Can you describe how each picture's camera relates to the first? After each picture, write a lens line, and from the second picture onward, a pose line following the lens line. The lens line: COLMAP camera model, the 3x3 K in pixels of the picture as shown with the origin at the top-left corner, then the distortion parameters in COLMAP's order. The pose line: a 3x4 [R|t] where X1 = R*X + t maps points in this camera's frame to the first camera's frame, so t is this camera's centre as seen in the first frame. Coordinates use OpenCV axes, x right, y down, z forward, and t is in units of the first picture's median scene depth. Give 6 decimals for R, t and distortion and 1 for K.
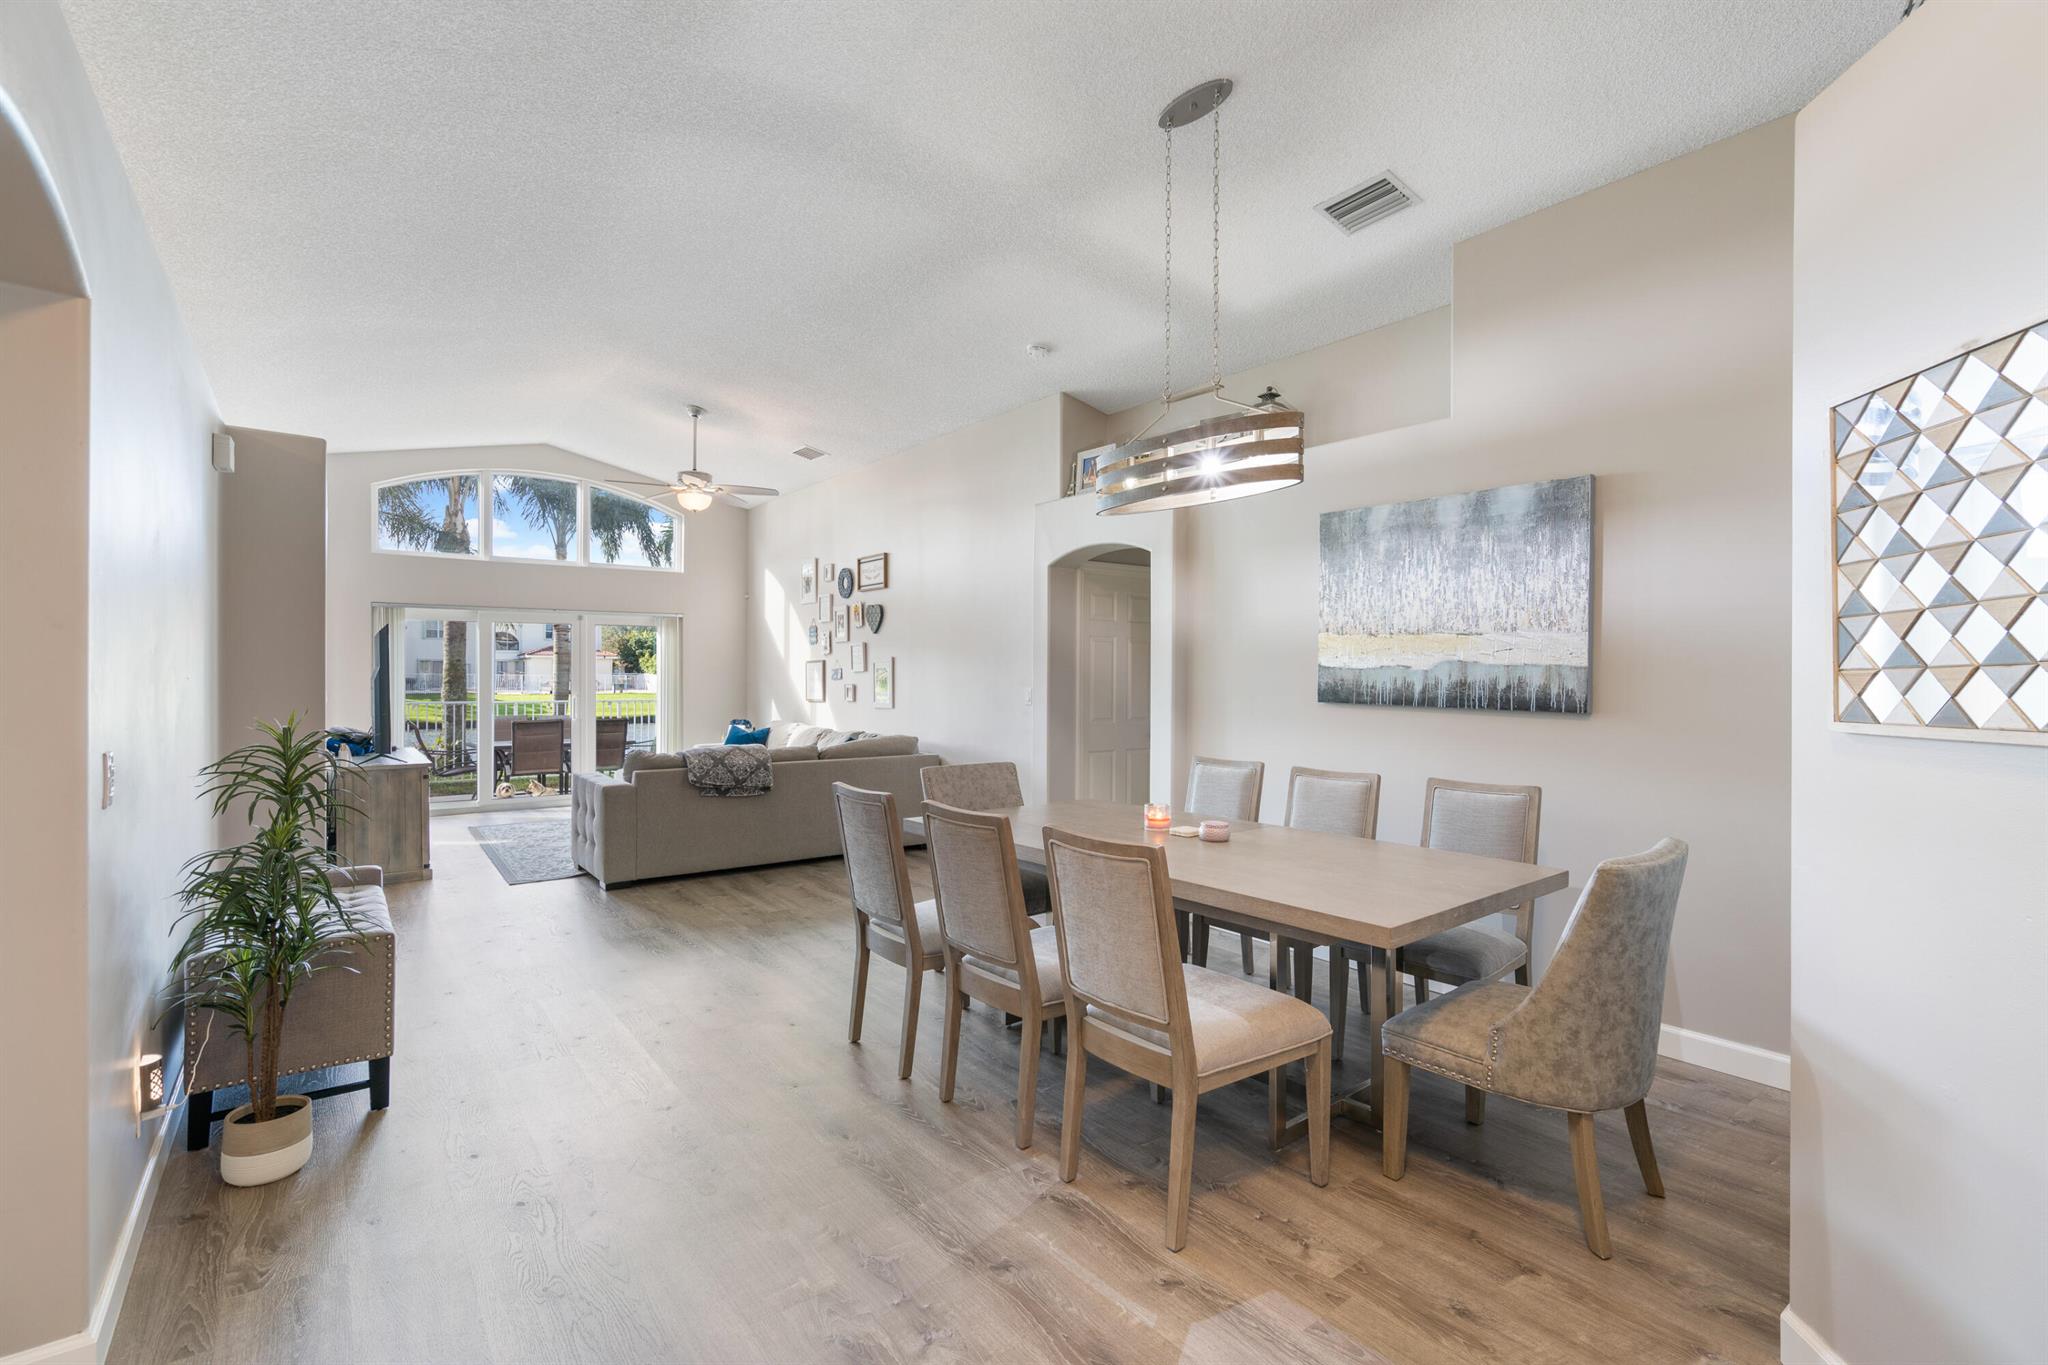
lens RADIAL K [[931.9, 0, 1052.0], [0, 931.9, 677.4], [0, 0, 1]] dist [-0.002233, 0.001943]
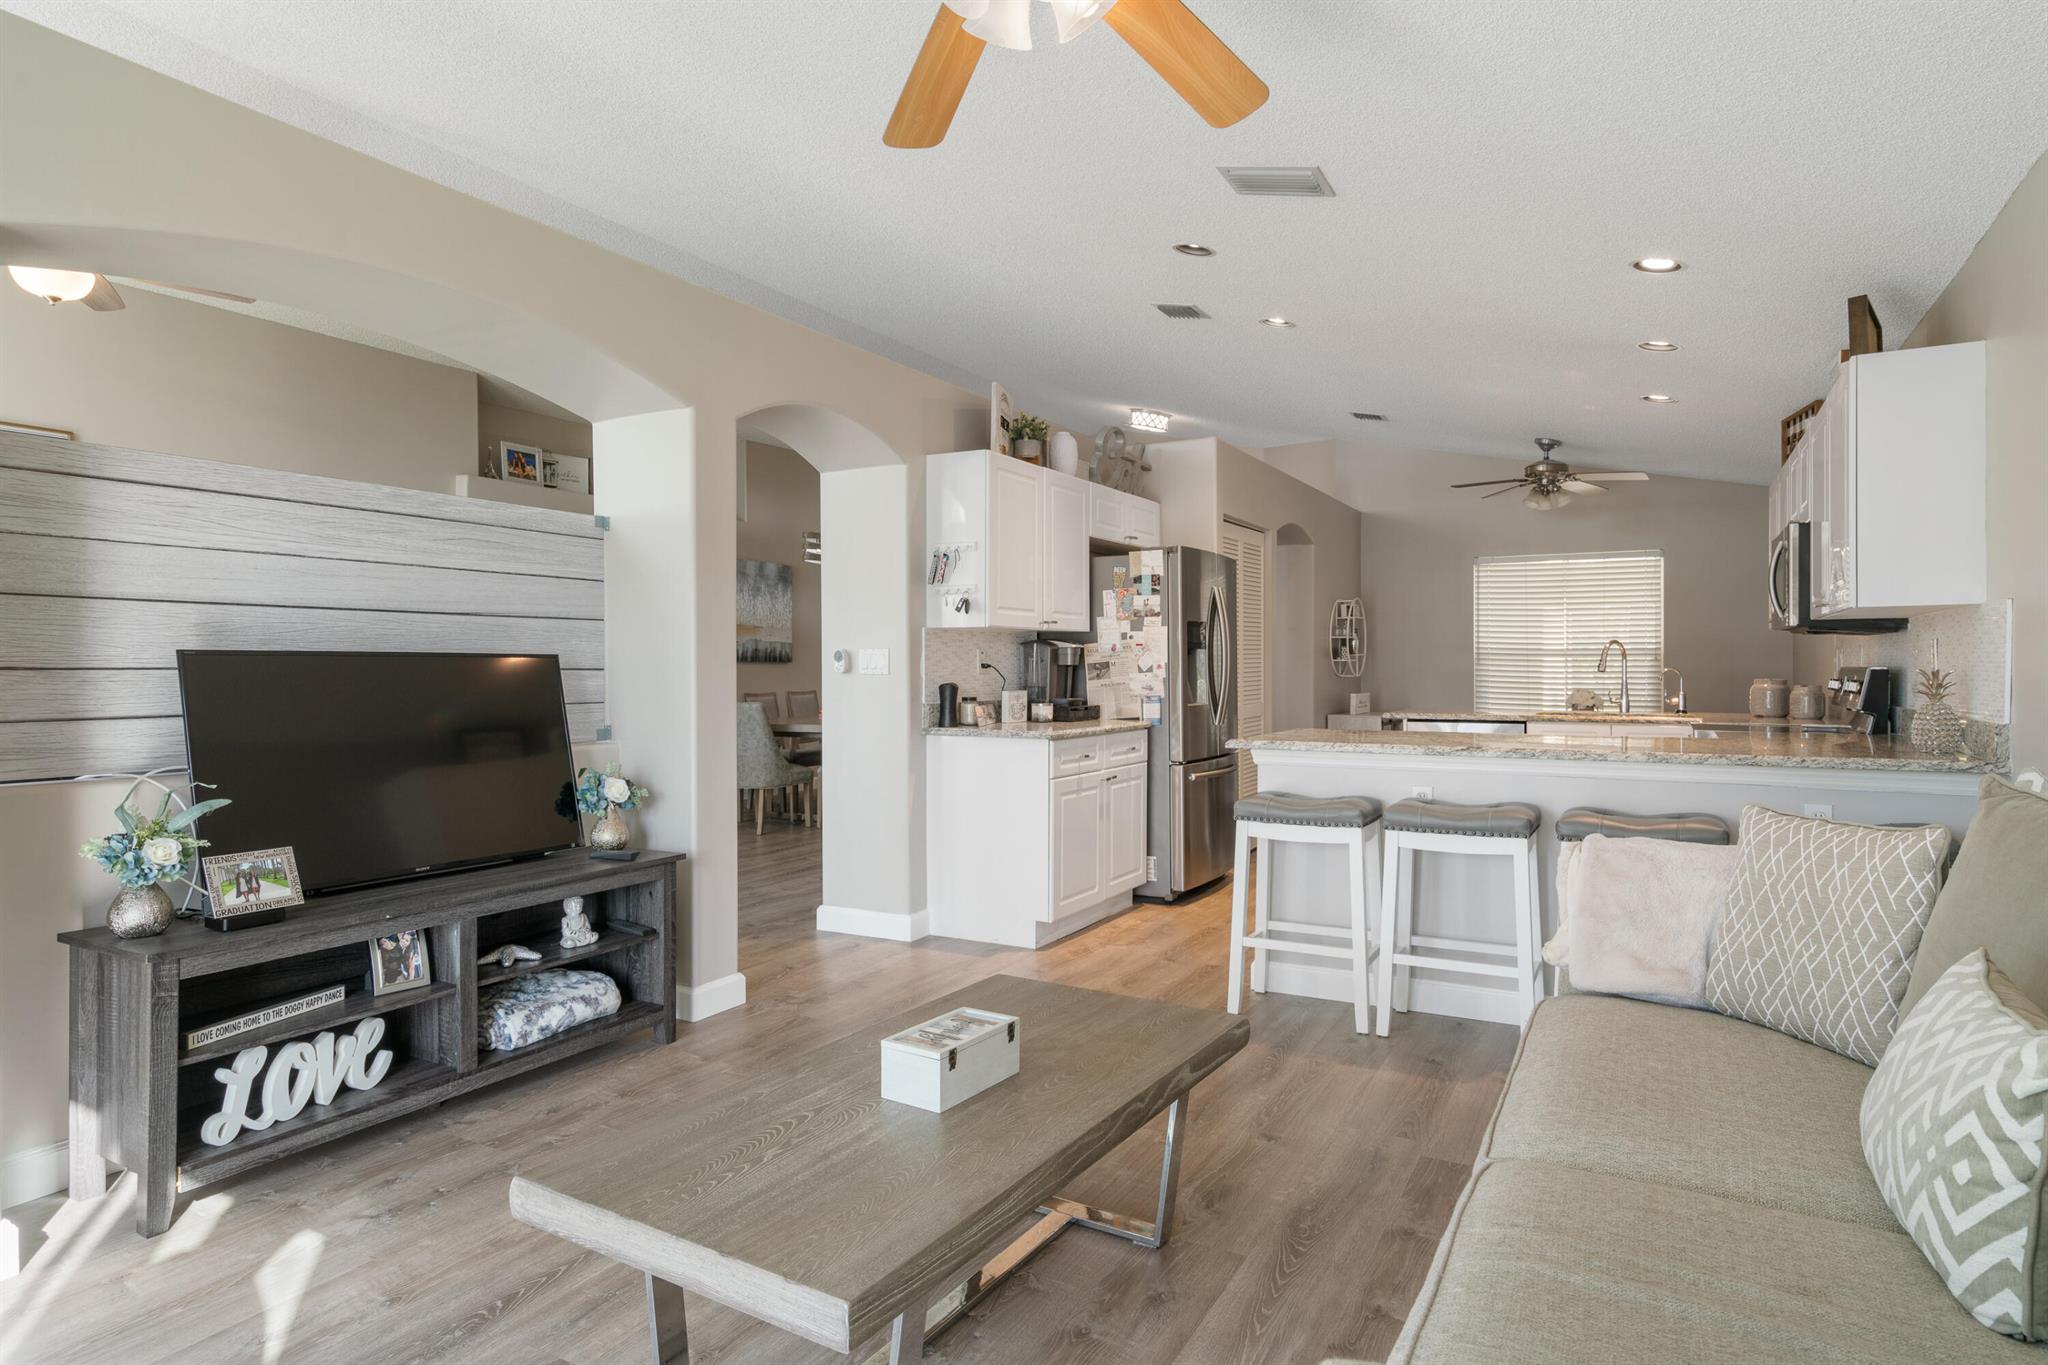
lens RADIAL K [[1145.9, 0, 1015.1], [0, 1145.9, 677.8], [0, 0, 1]] dist [-0.011673, 0.000285]
pose [[-0.382122, -0.011233, 0.924044, -1.456728], [0.008582, 0.999840, 0.015704, 0.022065], [-0.924072, 0.013931, -0.381964, 0.962911]]
